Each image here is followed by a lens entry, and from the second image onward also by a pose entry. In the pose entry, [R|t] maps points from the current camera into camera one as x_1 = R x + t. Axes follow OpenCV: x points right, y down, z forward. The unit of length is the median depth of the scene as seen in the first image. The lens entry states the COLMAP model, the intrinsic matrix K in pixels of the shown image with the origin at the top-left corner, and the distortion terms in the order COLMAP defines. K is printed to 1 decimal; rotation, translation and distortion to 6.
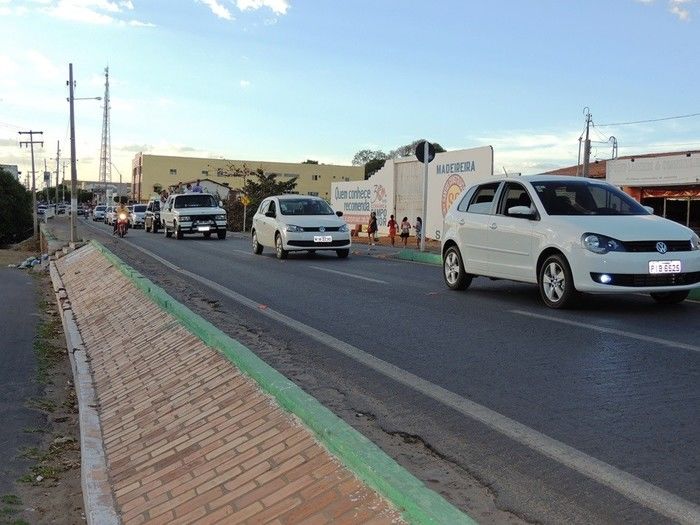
lens RADIAL K [[885.3, 0, 351.5], [0, 885.3, 269.2], [0, 0, 1]] dist [-0.047455, 0.005025]
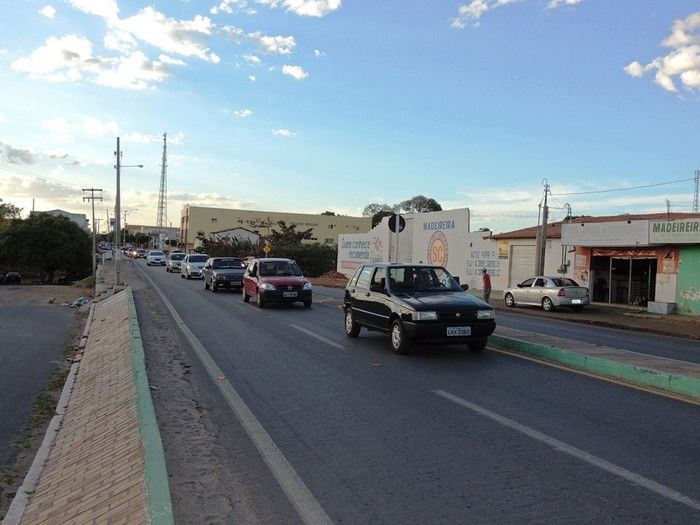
lens RADIAL K [[733.5, 0, 350.4], [0, 733.5, 260.4], [0, 0, 1]] dist [-0.038847, 0.016945]
pose [[0.999798, 0.010047, -0.017405, 0.094056], [-0.010993, 0.998419, -0.055126, -0.068886], [0.016823, 0.055306, 0.998328, 0.074167]]
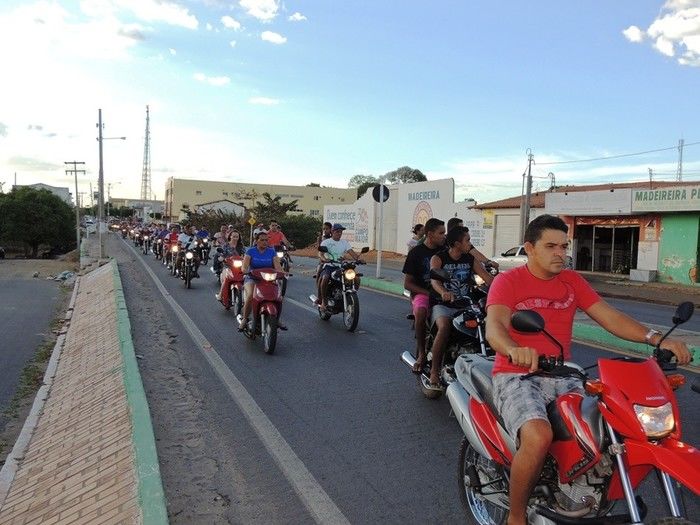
lens RADIAL K [[733.5, 0, 350.4], [0, 733.5, 260.4], [0, 0, 1]] dist [-0.038847, 0.016945]
pose [[0.999997, 0.001623, 0.001963, 0.097853], [-0.001590, 0.999862, -0.016522, -0.063808], [-0.001990, 0.016519, 0.999862, 0.064524]]
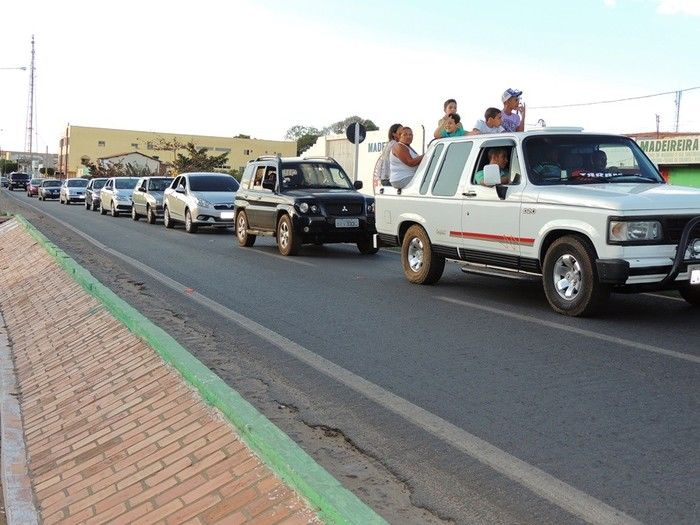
lens RADIAL K [[885.3, 0, 351.5], [0, 885.3, 269.2], [0, 0, 1]] dist [-0.047455, 0.005025]
pose [[0.996966, 0.008718, 0.077349, 0.004990], [-0.010831, 0.999578, 0.026948, -0.012113], [-0.077082, -0.027704, 0.996640, -0.005280]]
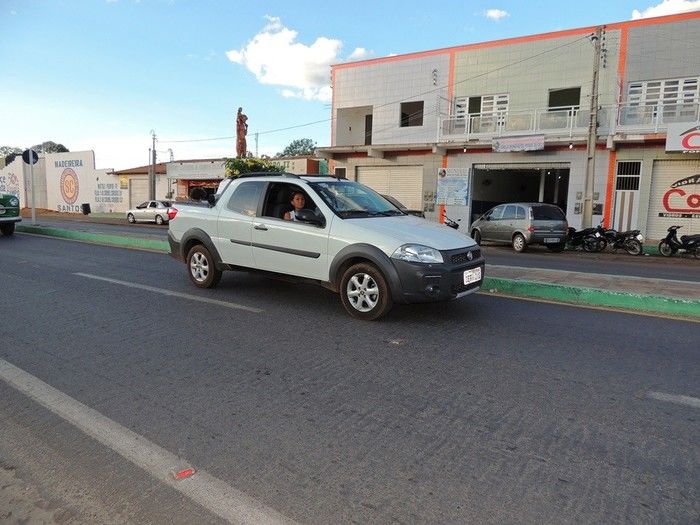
lens RADIAL K [[503.5, 0, 352.5], [0, 503.5, 264.0], [0, 0, 1]] dist [-0.014803, 0.000661]
pose [[0.819335, -0.077480, 0.568055, 0.086537], [0.030903, 0.995354, 0.091189, -0.035783], [-0.572481, -0.057160, 0.817923, 0.018978]]
